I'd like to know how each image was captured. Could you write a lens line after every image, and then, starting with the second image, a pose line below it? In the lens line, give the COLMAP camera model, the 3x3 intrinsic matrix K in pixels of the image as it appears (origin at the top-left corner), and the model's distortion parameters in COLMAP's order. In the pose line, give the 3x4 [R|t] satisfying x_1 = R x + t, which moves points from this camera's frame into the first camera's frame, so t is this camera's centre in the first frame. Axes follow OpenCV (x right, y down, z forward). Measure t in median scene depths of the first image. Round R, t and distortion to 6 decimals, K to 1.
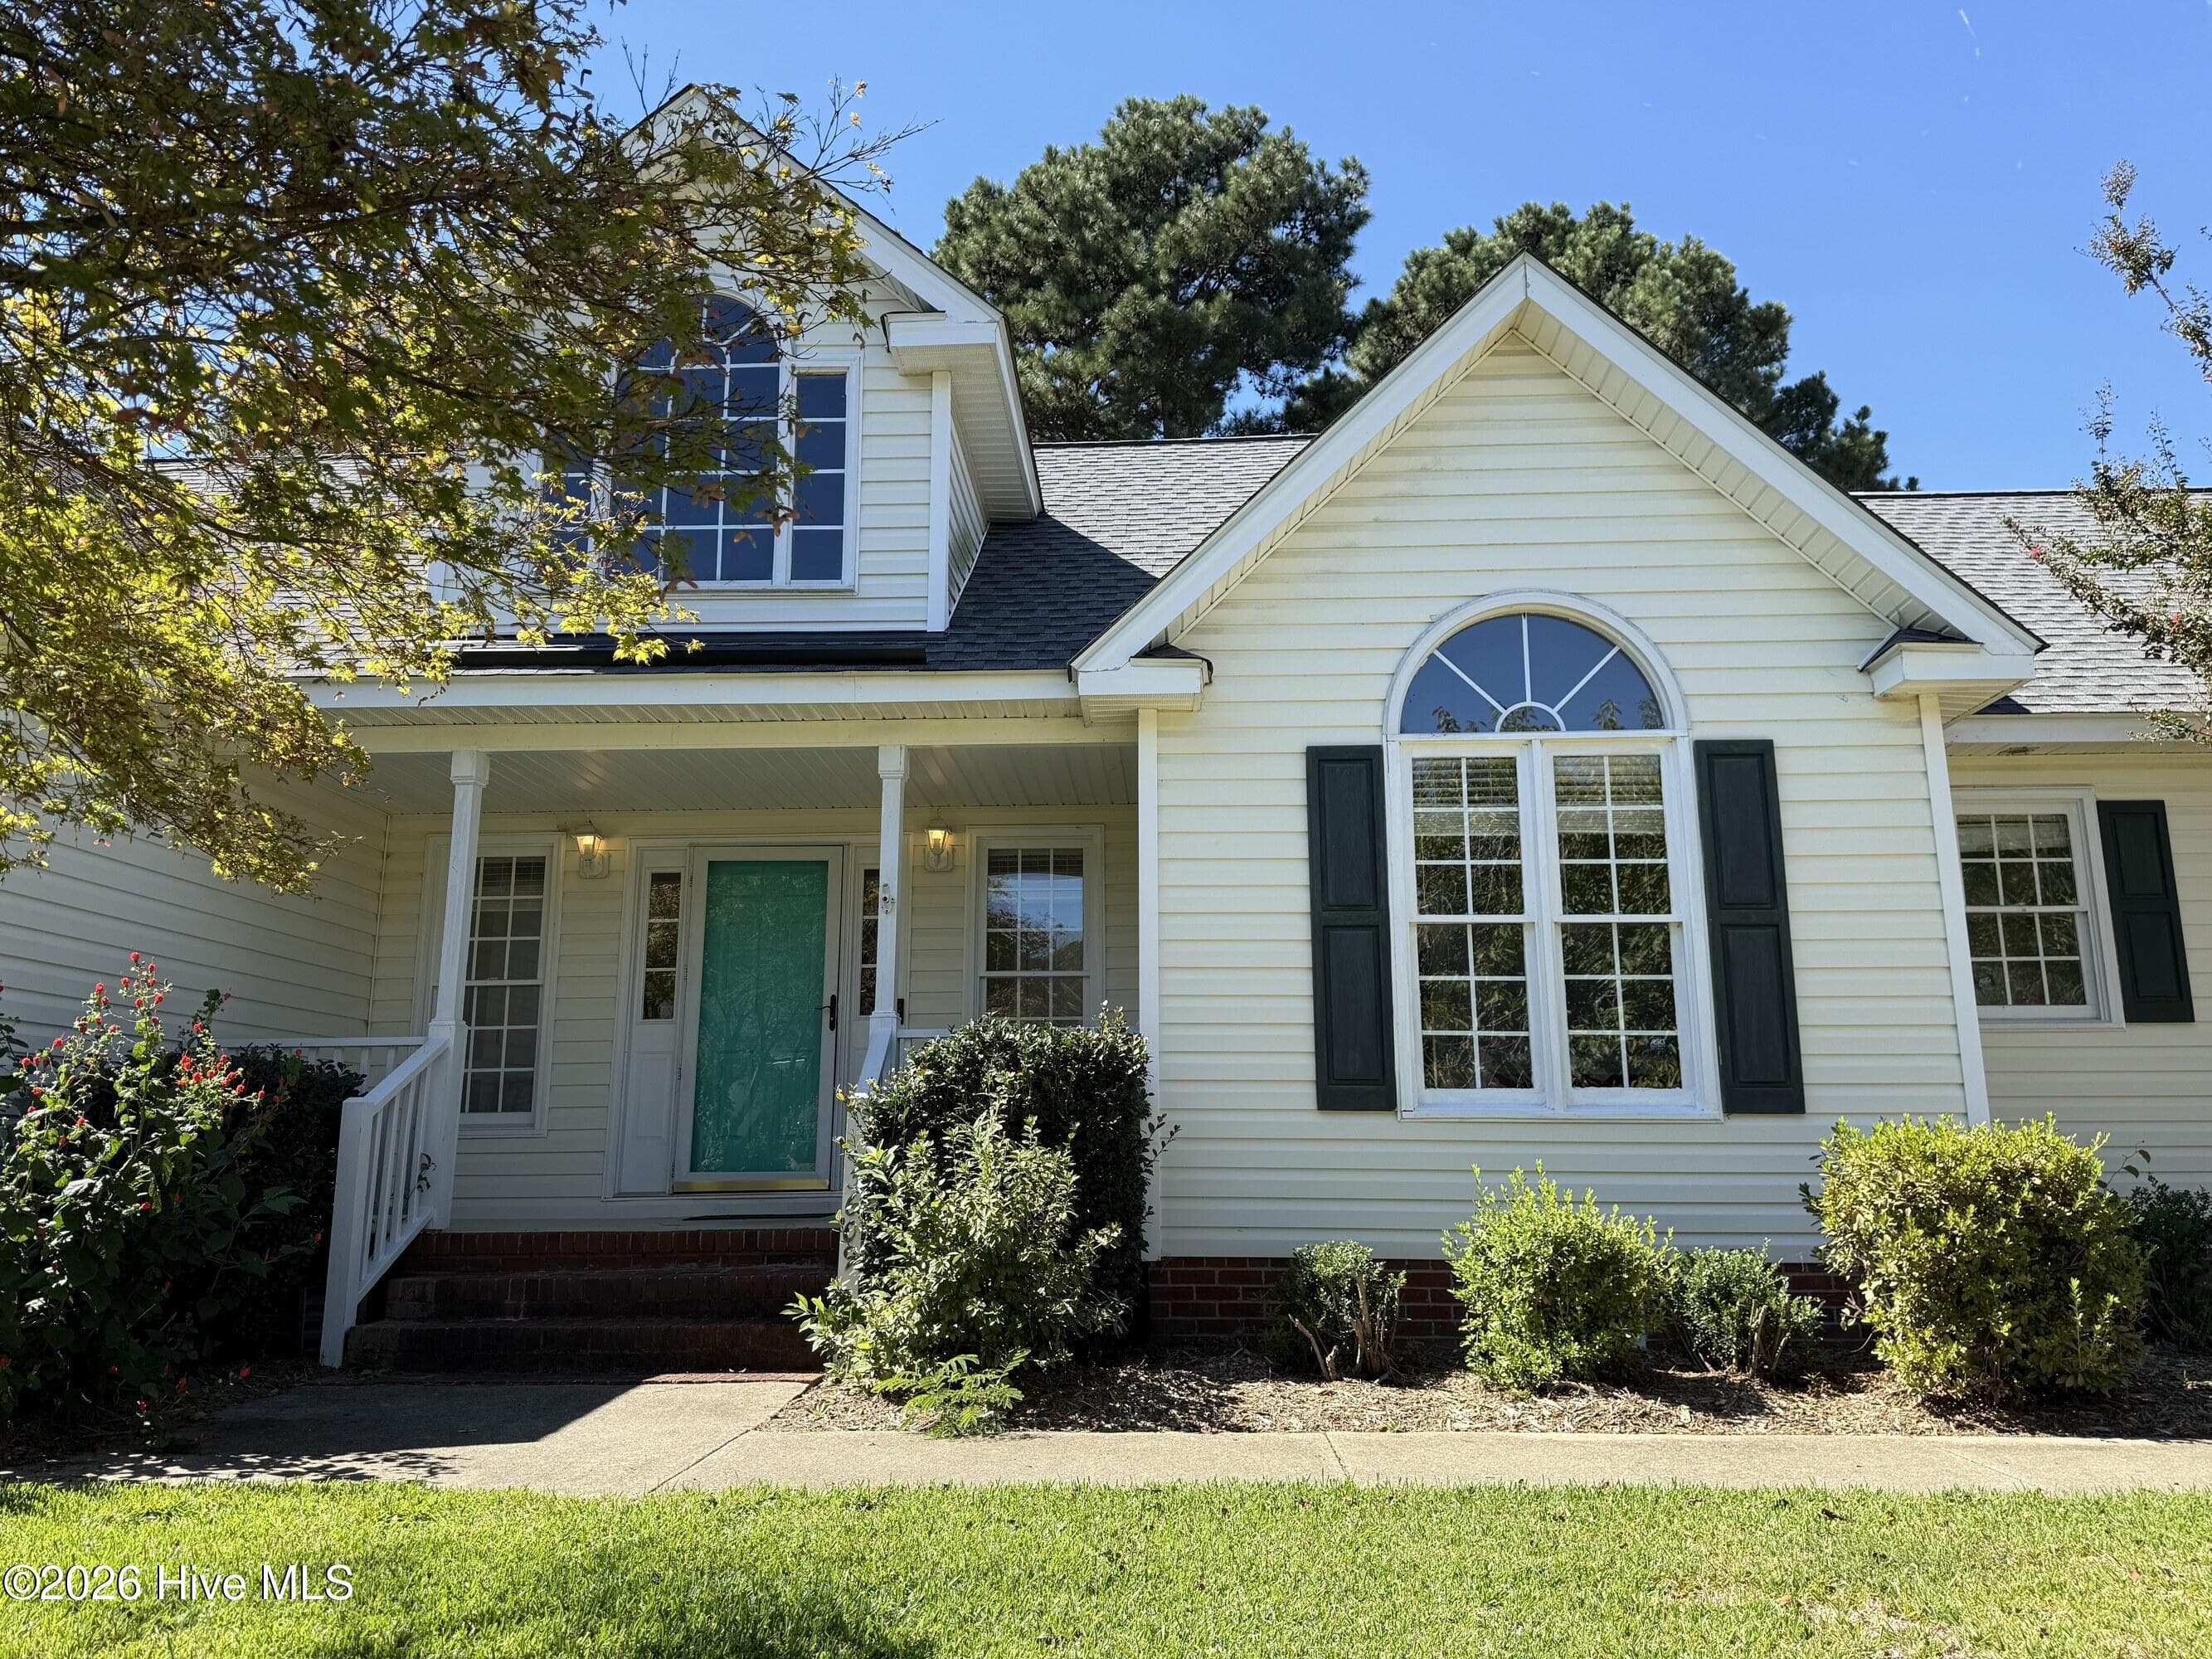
lens RADIAL K [[1539.3, 0, 1096.3], [0, 1539.3, 840.1], [0, 0, 1]] dist [0.117675, -0.203056]
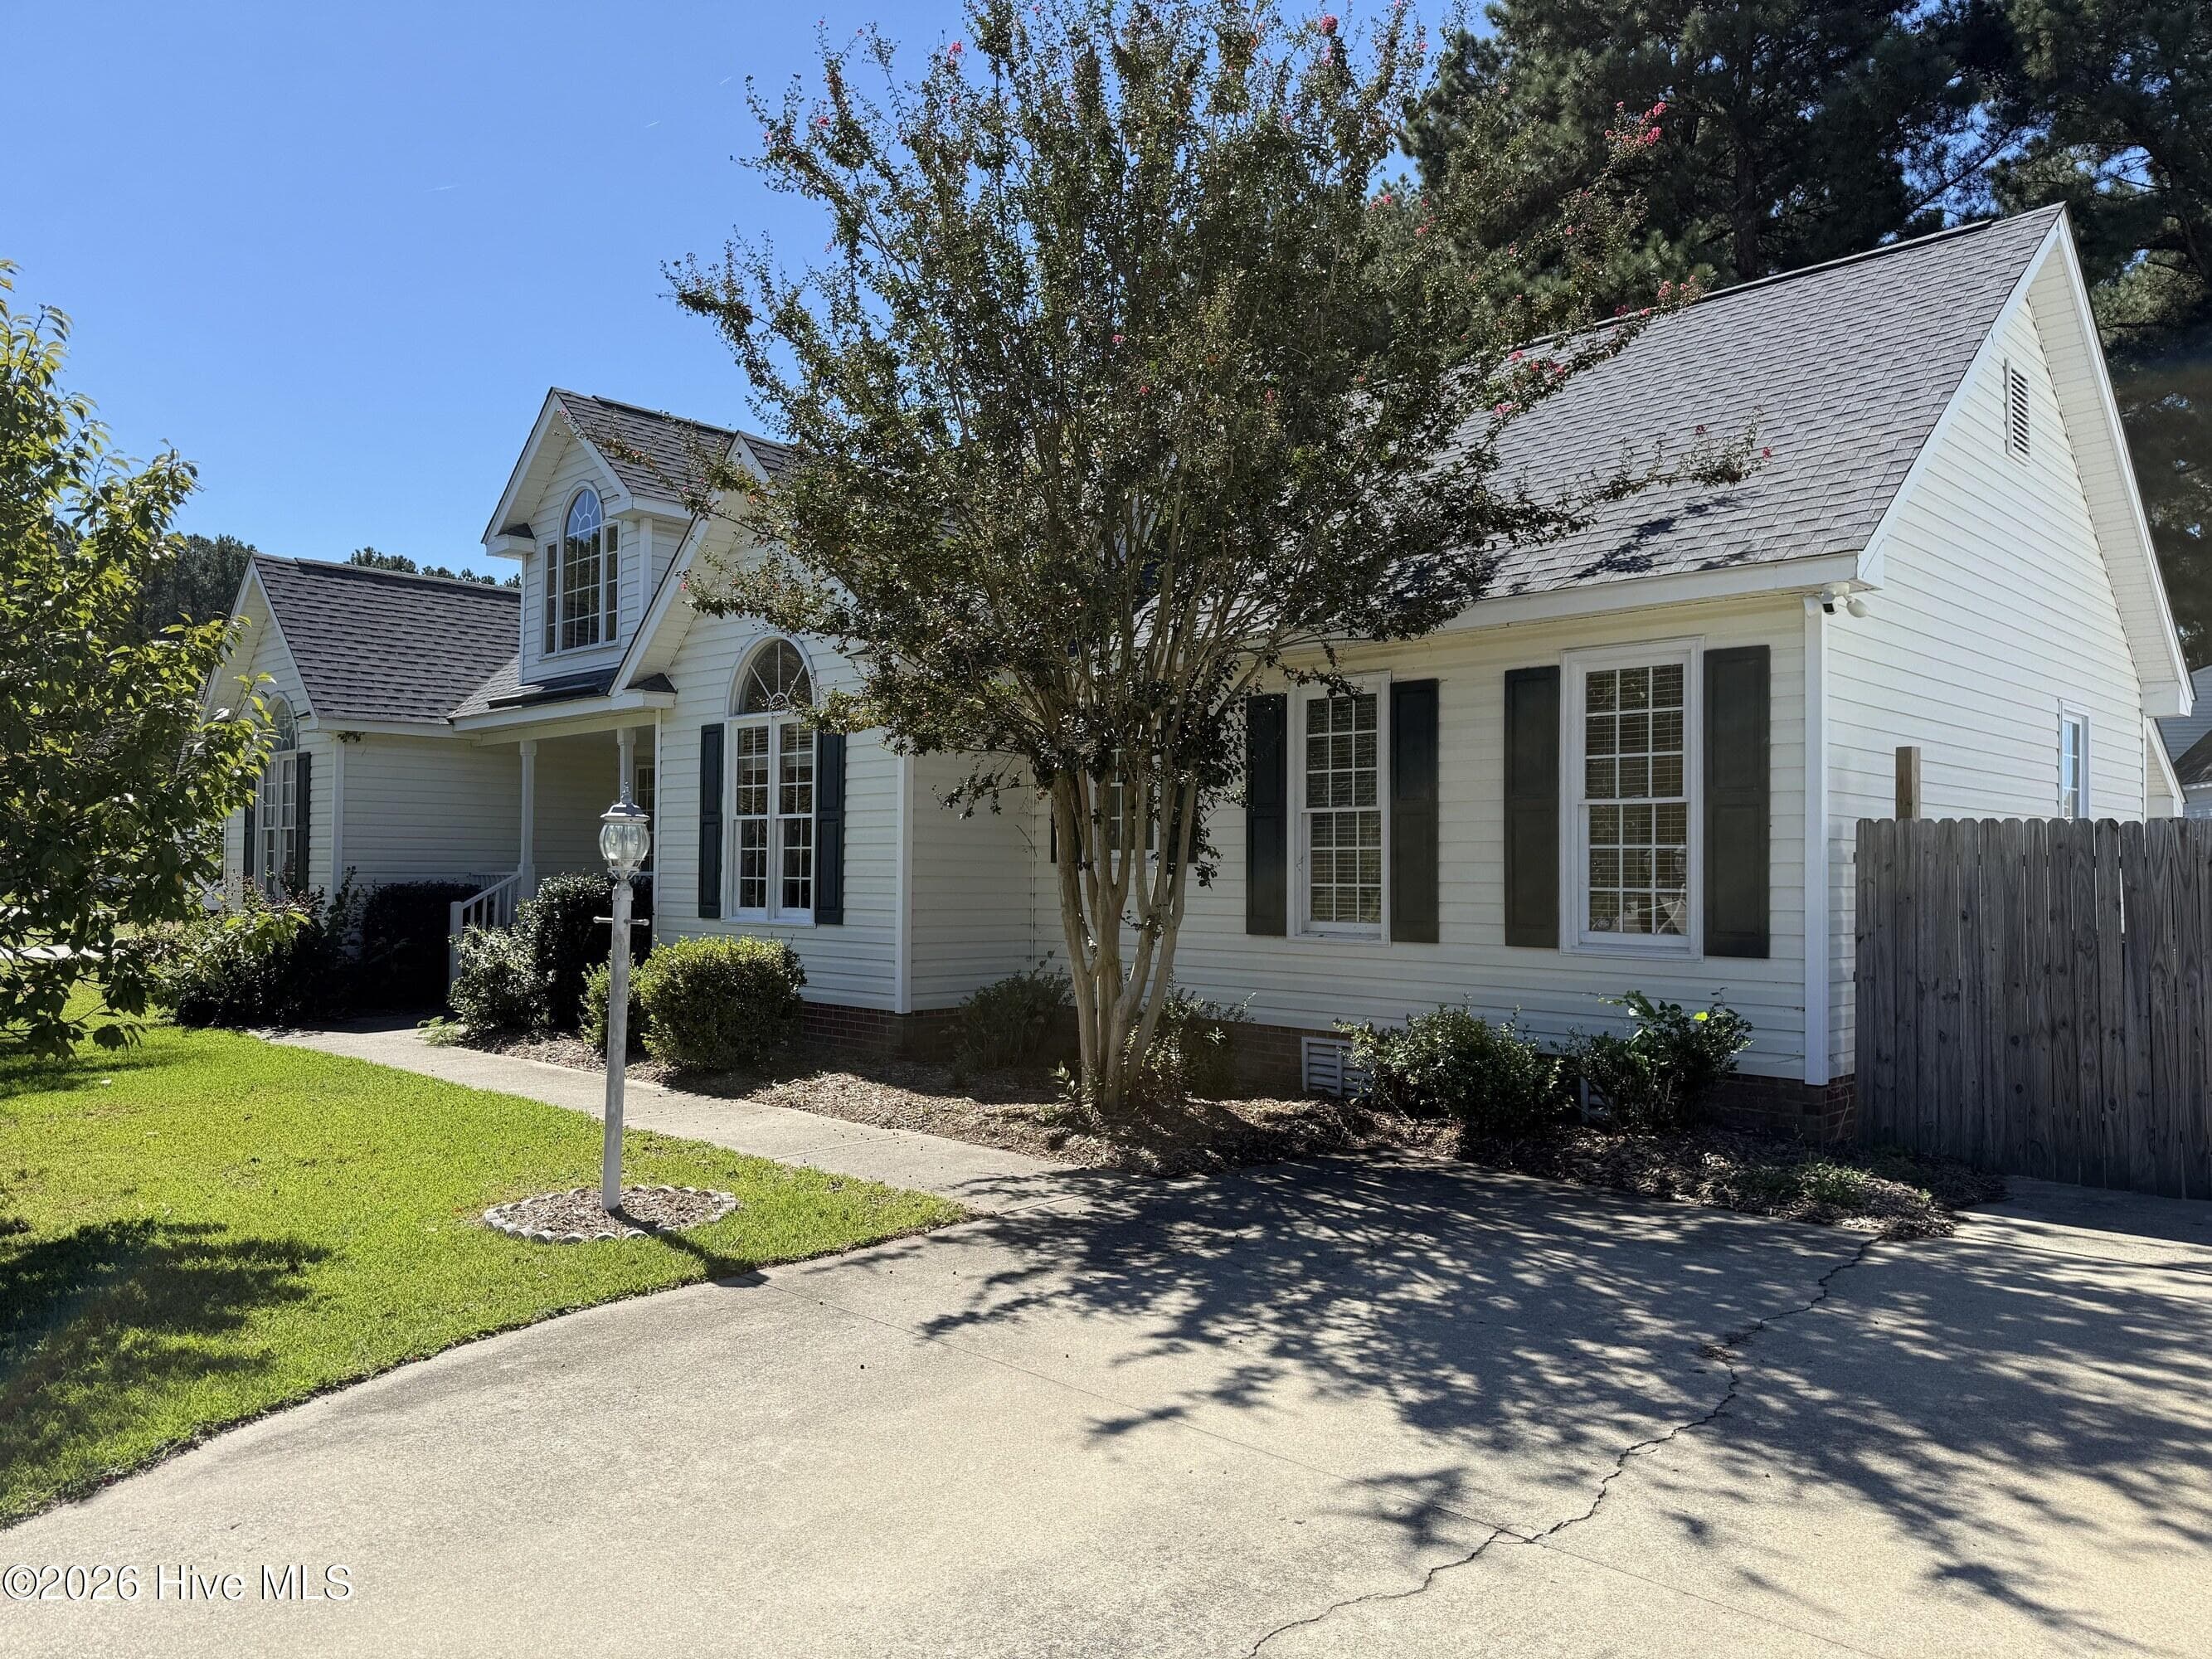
lens RADIAL K [[1539.3, 0, 1096.3], [0, 1539.3, 840.1], [0, 0, 1]] dist [0.117675, -0.203056]
pose [[0.742533, -0.000464, -0.669810, 1.757784], [0.126130, 0.982207, 0.139144, -0.126025], [0.657827, -0.187802, 0.729379, -0.091749]]
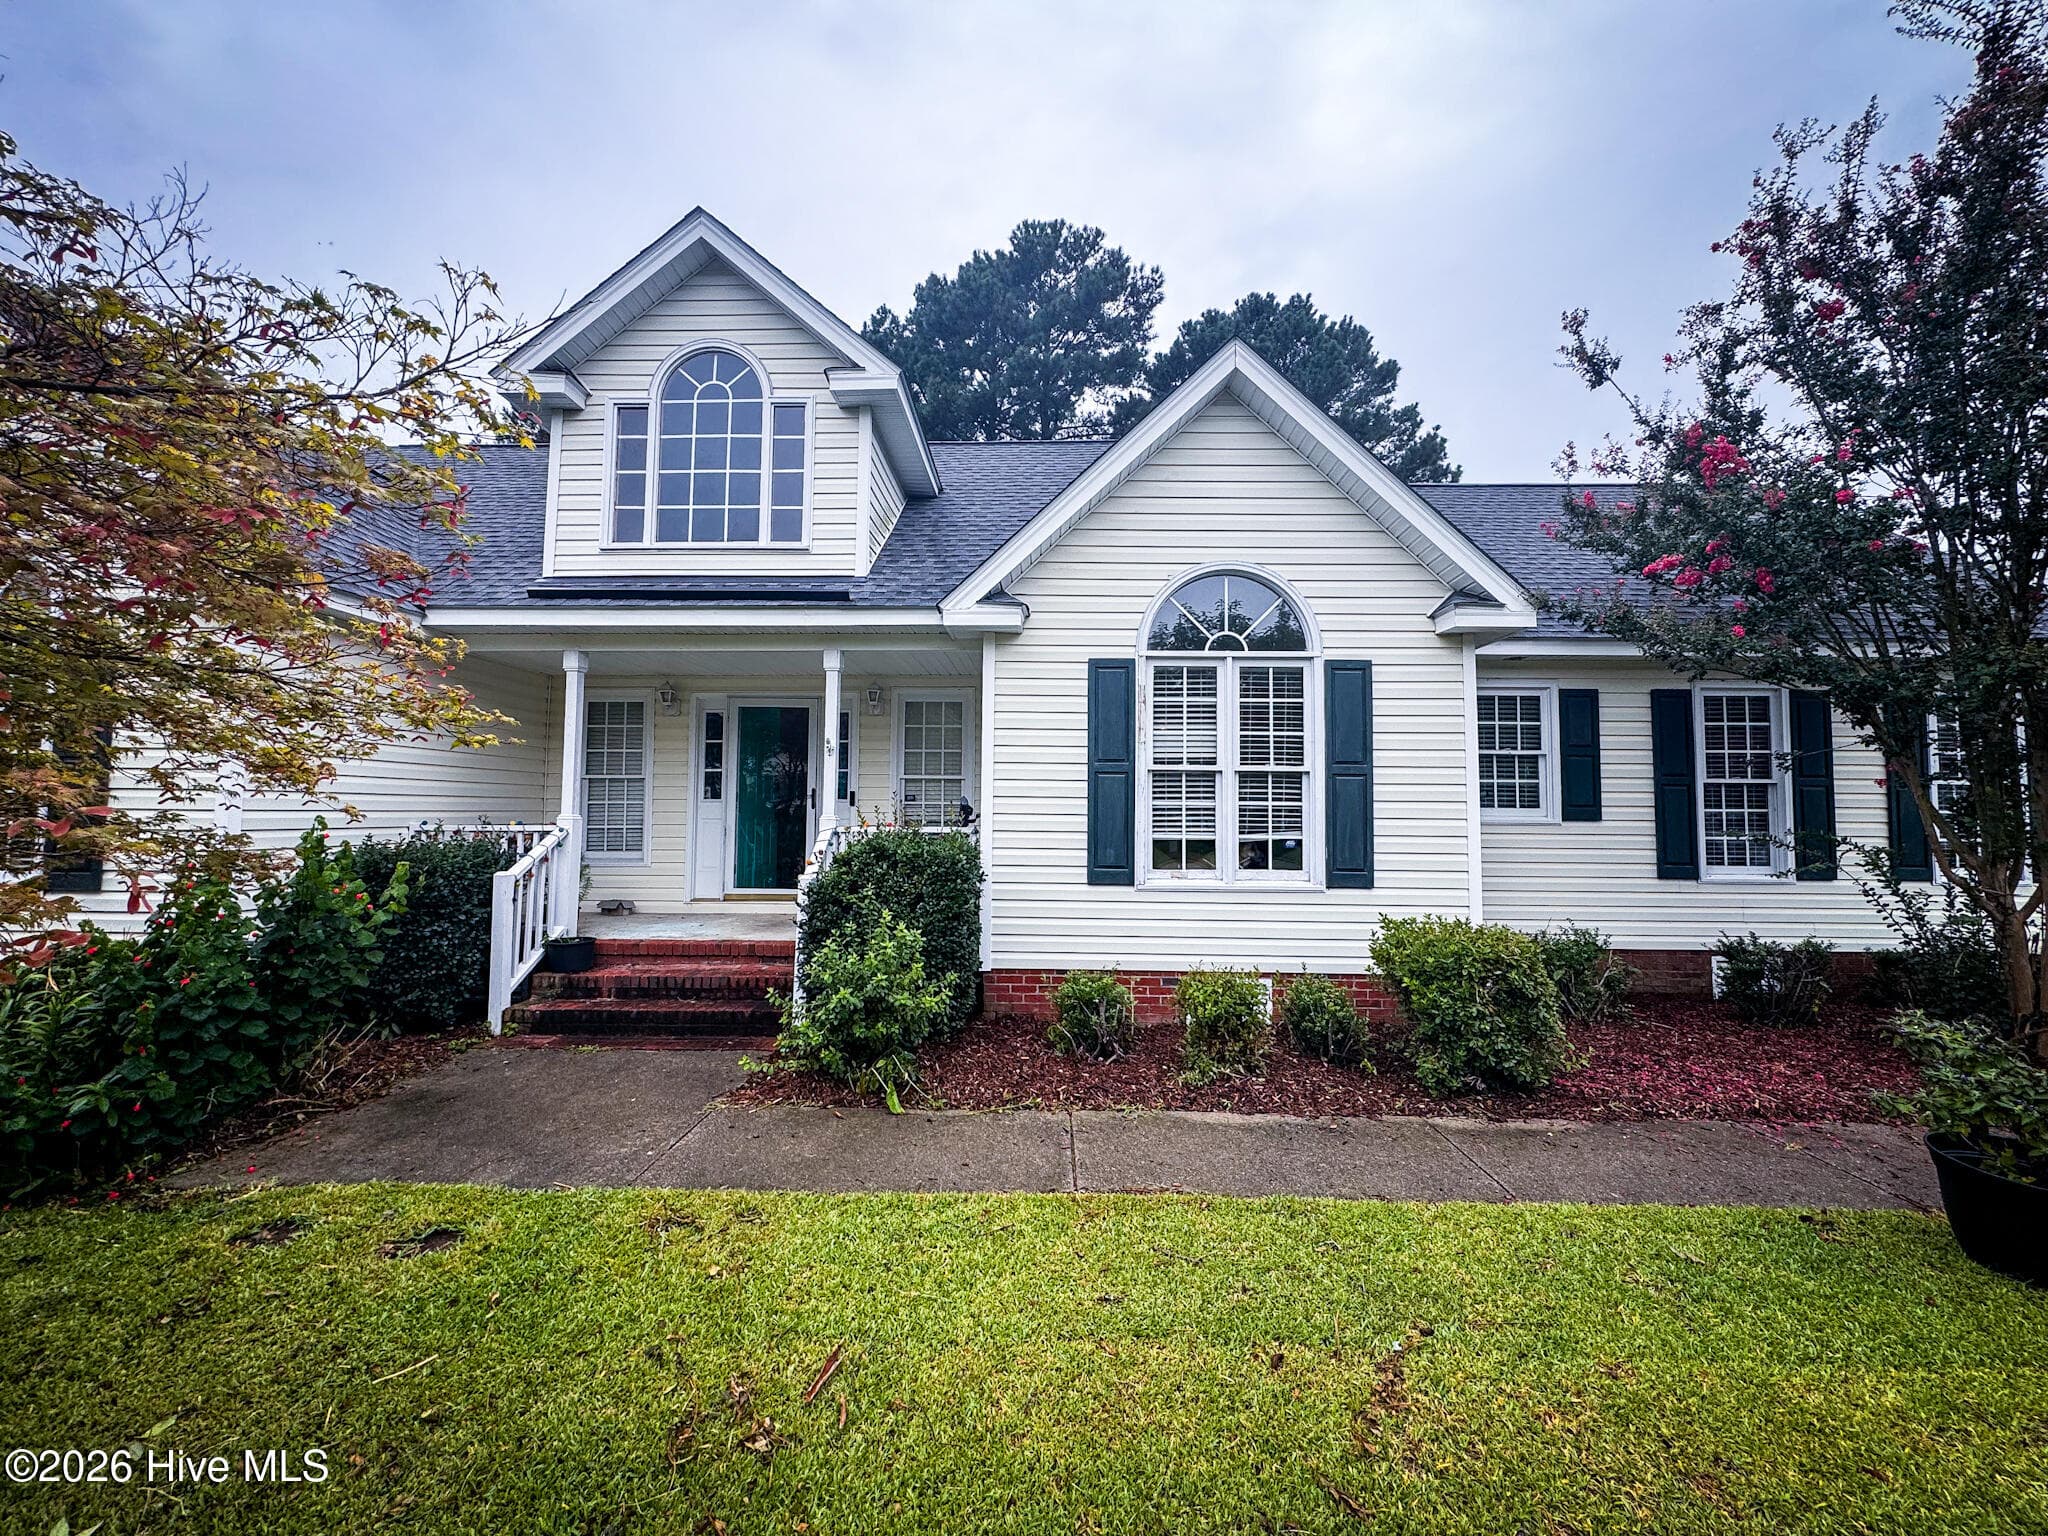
lens RADIAL K [[815.0, 0, 1029.3], [0, 815.0, 767.9], [0, 0, 1]] dist [0.000059, 0.000094]
pose [[0.999736, 0.010192, 0.020610, 0.058412], [-0.013170, 0.988599, 0.149993, -0.073946], [-0.018846, -0.150225, 0.988472, 0.147300]]
